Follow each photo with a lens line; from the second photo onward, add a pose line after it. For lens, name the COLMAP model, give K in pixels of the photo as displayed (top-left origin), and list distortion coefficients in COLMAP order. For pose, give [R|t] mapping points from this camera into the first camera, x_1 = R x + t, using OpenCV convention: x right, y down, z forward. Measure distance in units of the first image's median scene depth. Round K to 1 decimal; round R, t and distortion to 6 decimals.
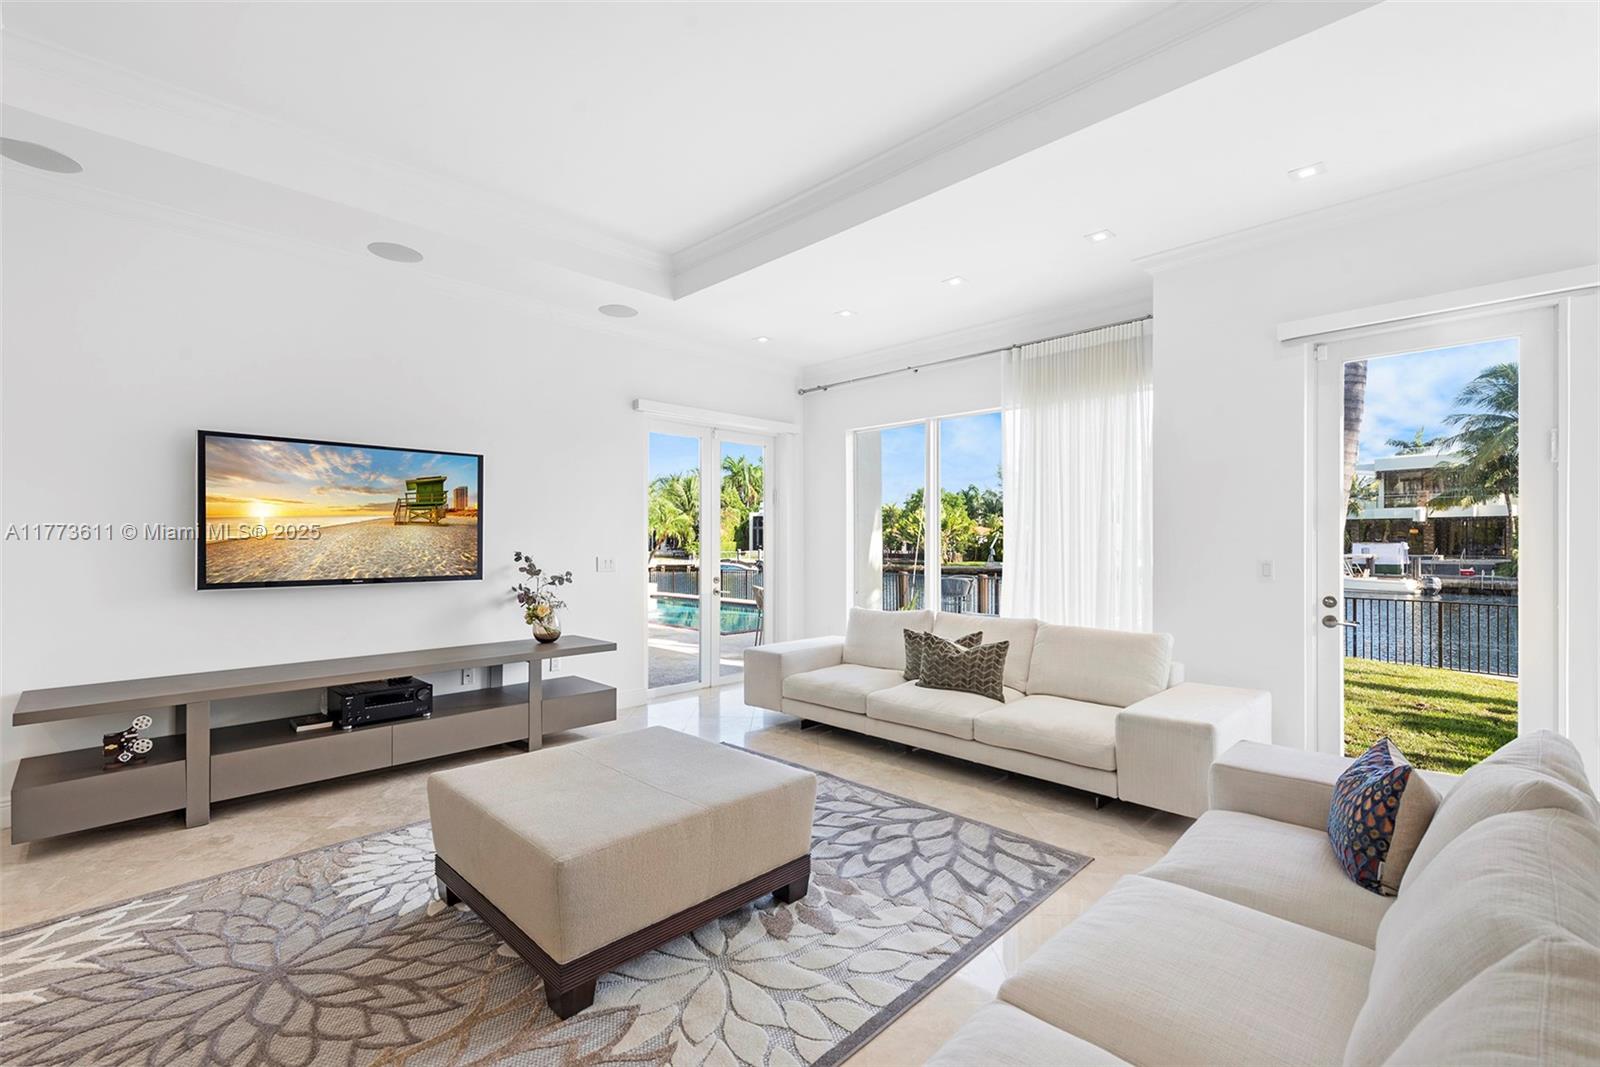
lens RADIAL K [[702.1, 0, 794.2], [0, 702.1, 543.4], [0, 0, 1]] dist [0.013790, 0.000014]
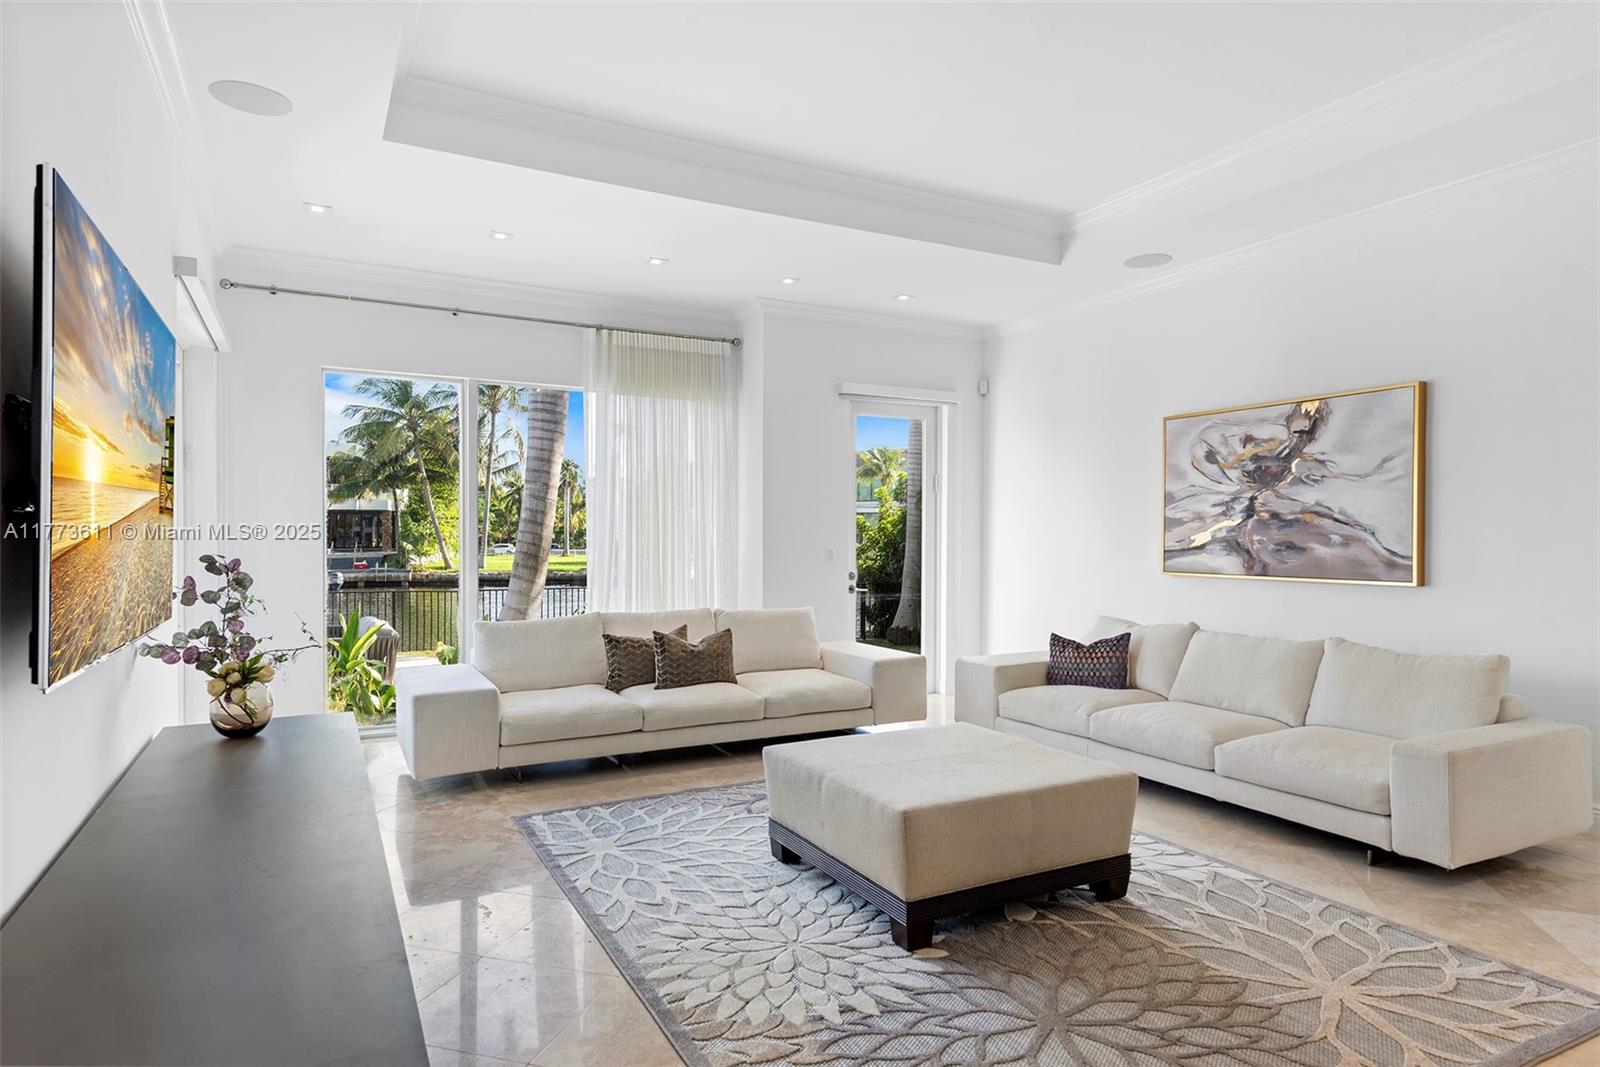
lens RADIAL K [[910.6, 0, 800.0], [0, 910.6, 533.5], [0, 0, 1]] dist [0.039968, -0.000298]
pose [[0.297456, 0.002421, 0.954732, -0.893897], [0.000313, 0.999996, -0.002634, -0.000741], [-0.954736, 0.001082, 0.297454, 0.444557]]
